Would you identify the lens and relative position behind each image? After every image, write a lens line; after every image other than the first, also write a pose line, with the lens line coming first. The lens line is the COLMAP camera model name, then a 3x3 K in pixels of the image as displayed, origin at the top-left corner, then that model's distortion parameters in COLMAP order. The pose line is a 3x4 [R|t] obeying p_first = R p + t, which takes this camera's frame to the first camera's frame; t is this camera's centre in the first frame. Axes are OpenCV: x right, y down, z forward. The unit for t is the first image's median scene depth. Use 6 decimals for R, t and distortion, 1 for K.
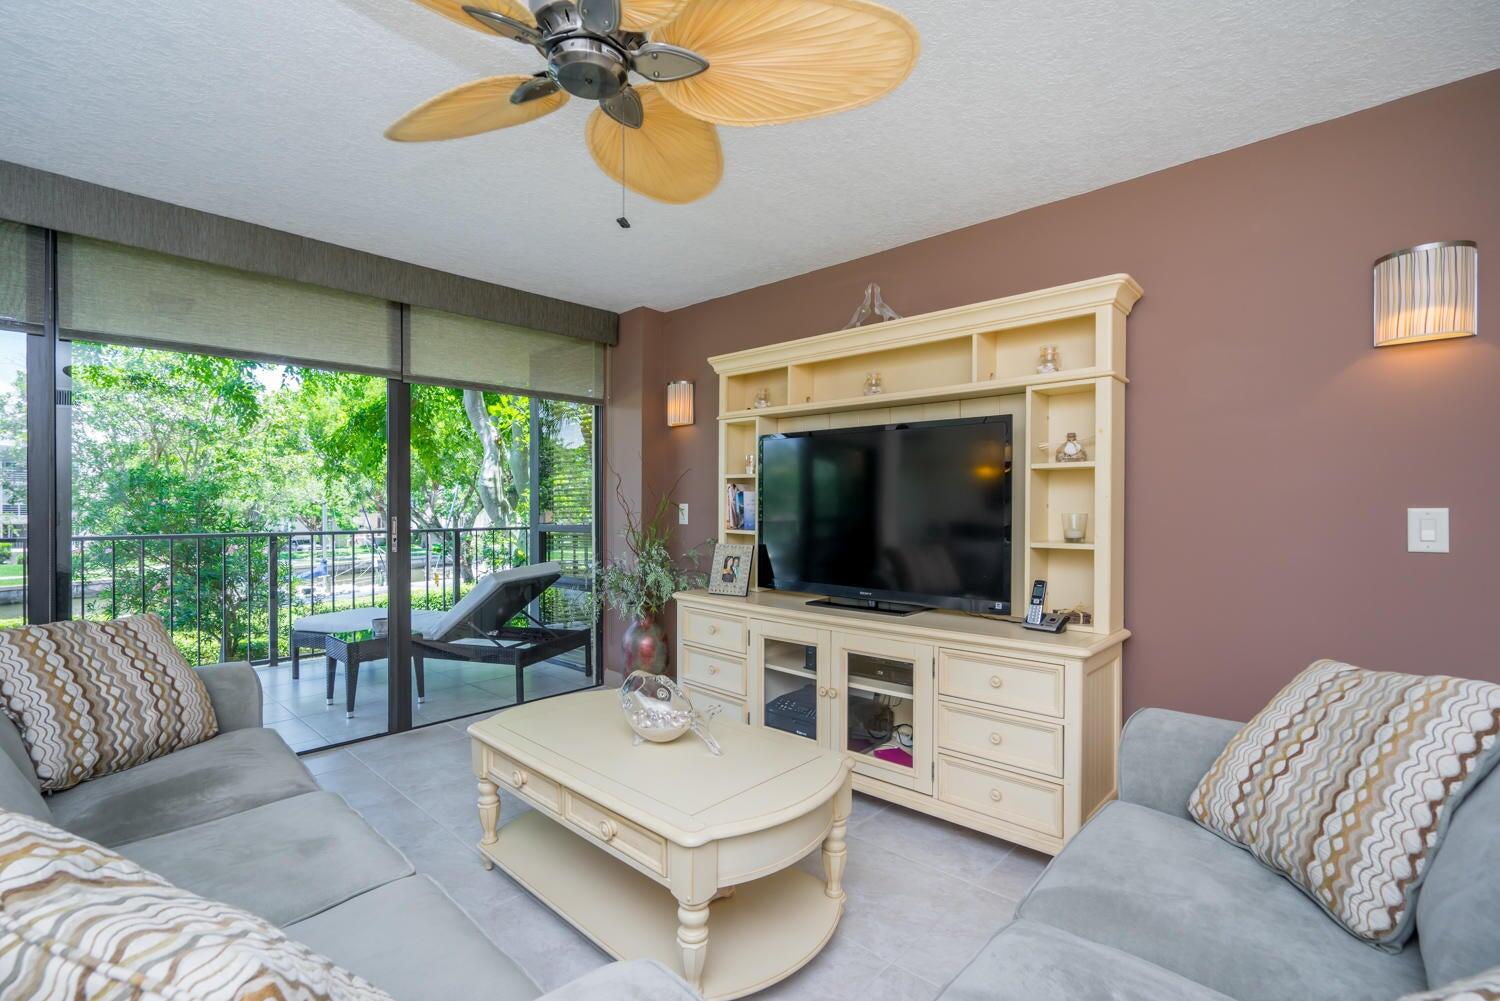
lens RADIAL K [[681.2, 0, 744.1], [0, 681.2, 504.8], [0, 0, 1]] dist [-0.001648, 0.000954]
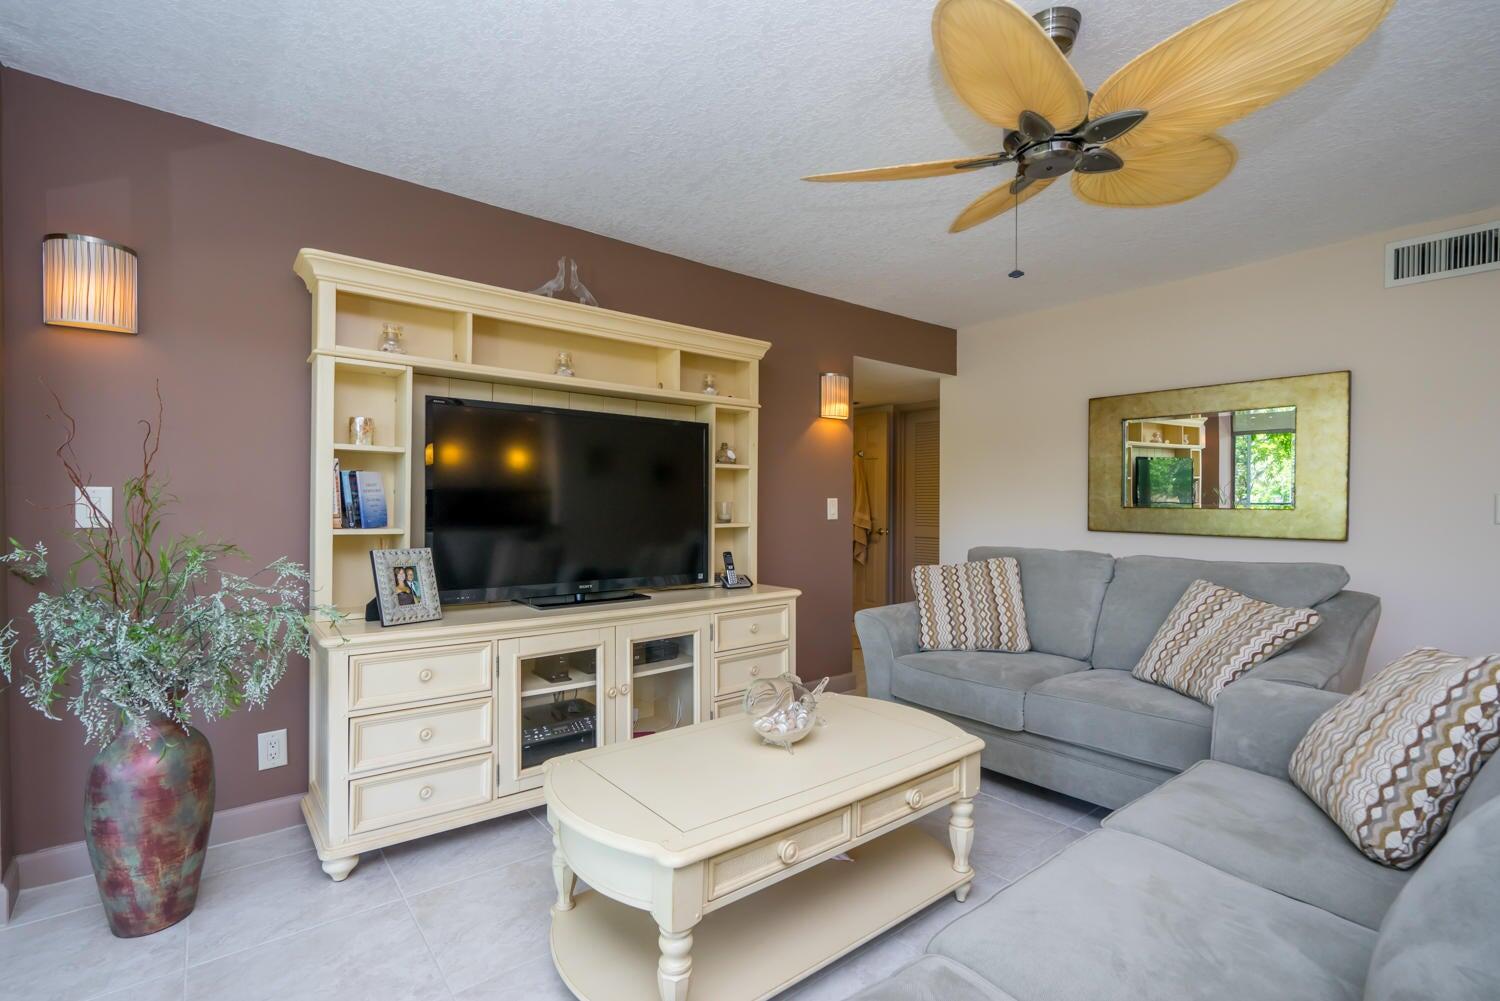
lens RADIAL K [[681.2, 0, 735.4], [0, 681.2, 512.3], [0, 0, 1]] dist [-0.001648, 0.000954]
pose [[0.152192, -0.024825, 0.988039, -0.720343], [-0.015746, 0.999497, 0.027539, -0.004068], [-0.988225, -0.019749, 0.151725, 0.632209]]
